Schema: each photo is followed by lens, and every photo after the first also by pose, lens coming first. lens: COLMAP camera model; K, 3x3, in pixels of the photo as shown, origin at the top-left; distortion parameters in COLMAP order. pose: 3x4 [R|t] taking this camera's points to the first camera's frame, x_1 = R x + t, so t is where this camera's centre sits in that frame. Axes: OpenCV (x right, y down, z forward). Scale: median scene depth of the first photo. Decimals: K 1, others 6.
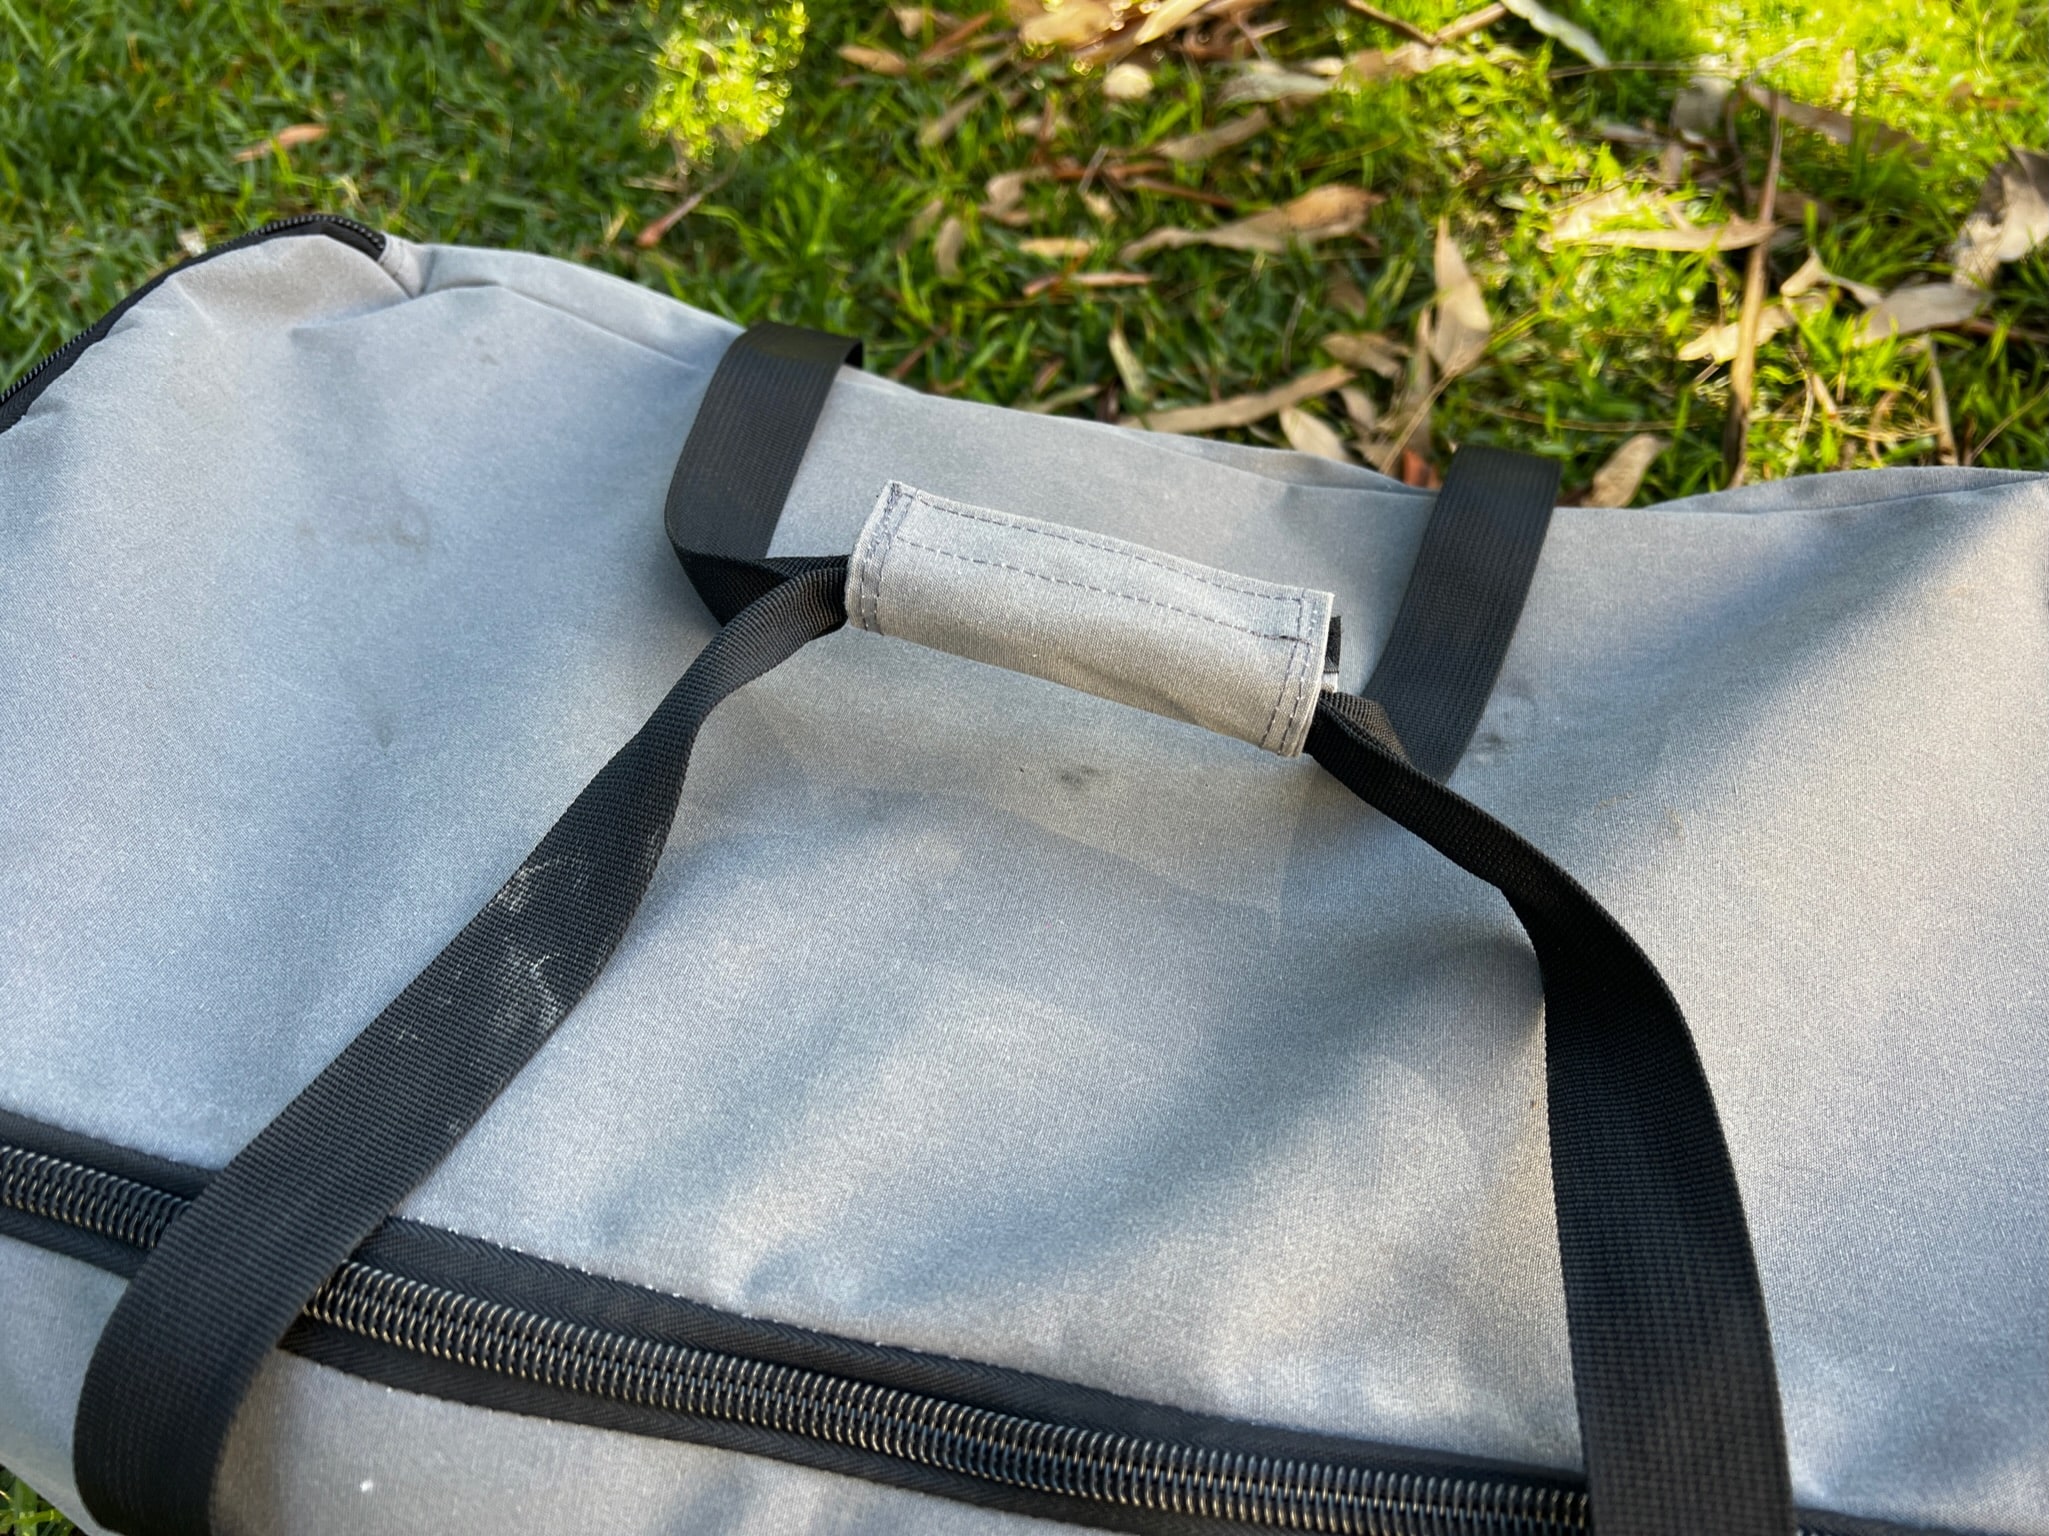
lens RADIAL K [[1585.5, 0, 1024.5], [0, 1585.5, 768.0], [0, 0, 1]] dist [0.032812, -0.052232]
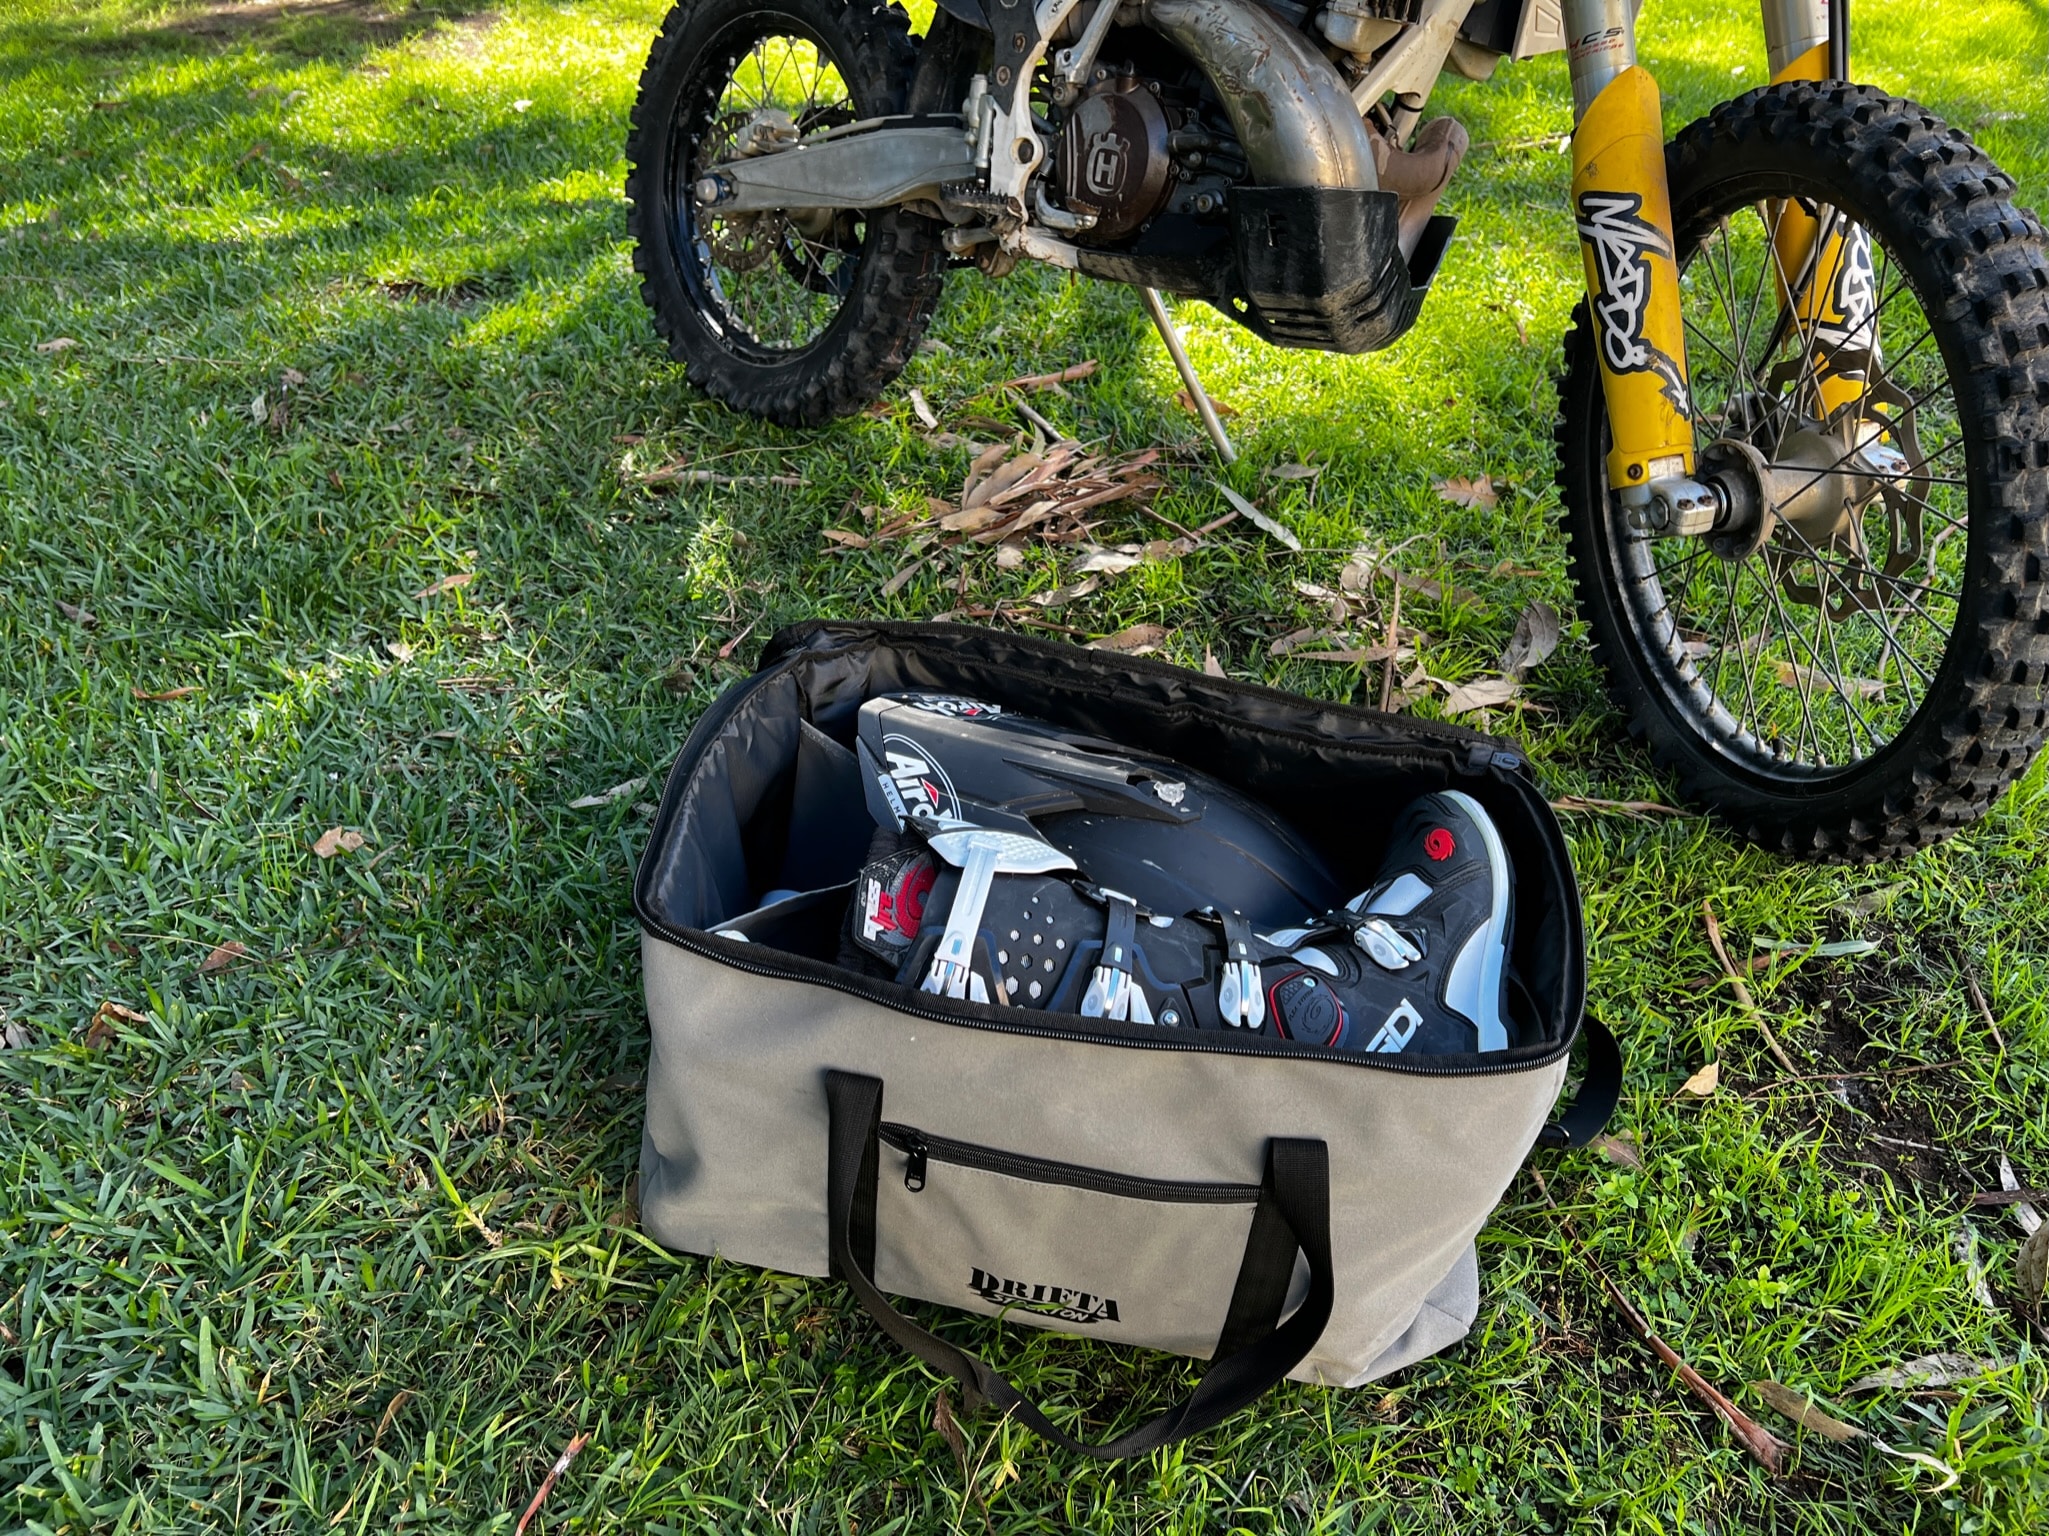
lens RADIAL K [[1543.4, 0, 1016.5], [0, 1543.4, 775.1], [0, 0, 1]] dist [0.020959, -0.015694]
pose [[0.992569, -0.007355, 0.121457, -0.137196], [0.034029, 0.975122, -0.219040, 0.141045], [-0.116824, 0.221546, 0.968127, -0.520986]]
